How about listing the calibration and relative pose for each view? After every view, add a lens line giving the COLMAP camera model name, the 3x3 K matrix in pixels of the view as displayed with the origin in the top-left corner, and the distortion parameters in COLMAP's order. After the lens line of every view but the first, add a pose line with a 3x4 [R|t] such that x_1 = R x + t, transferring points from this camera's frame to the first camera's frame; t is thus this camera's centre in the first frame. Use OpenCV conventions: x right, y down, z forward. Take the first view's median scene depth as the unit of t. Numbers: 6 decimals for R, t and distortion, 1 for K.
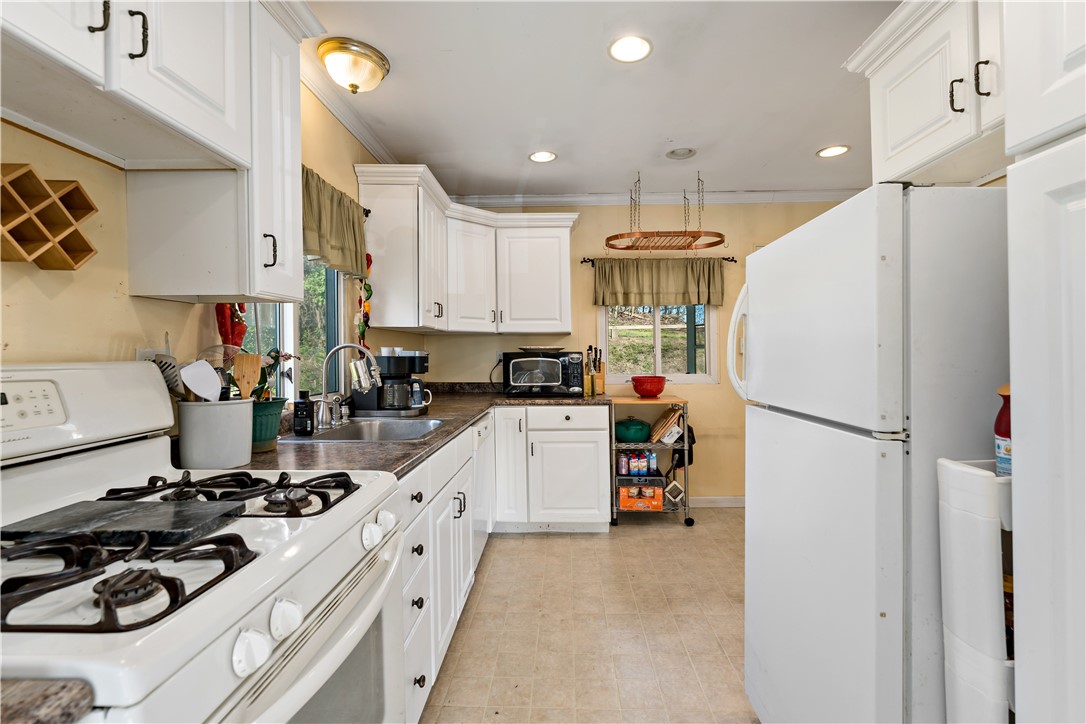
lens RADIAL K [[495.8, 0, 548.2], [0, 495.8, 352.3], [0, 0, 1]] dist [0.001344, 0.000452]
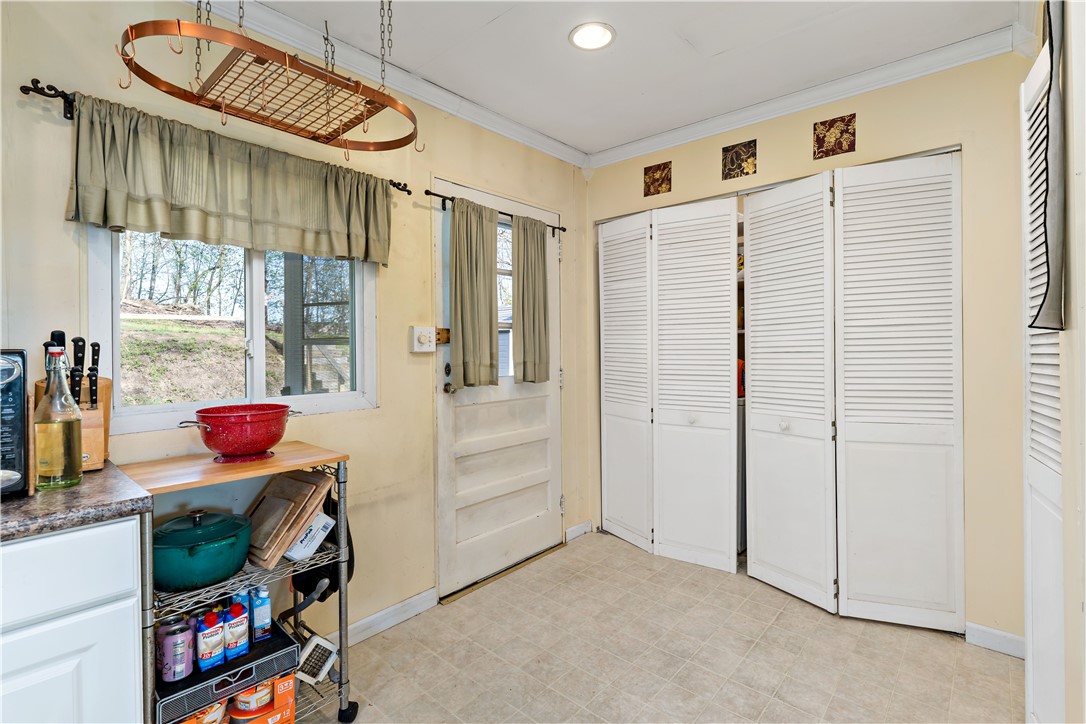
lens RADIAL K [[499.9, 0, 545.1], [0, 499.9, 343.4], [0, 0, 1]] dist [-0.000934, -0.000455]
pose [[0.634823, 0.010836, 0.772582, 0.033590], [-0.003586, 0.999932, -0.011079, -0.002689], [-0.772649, 0.004263, 0.634819, 0.539814]]
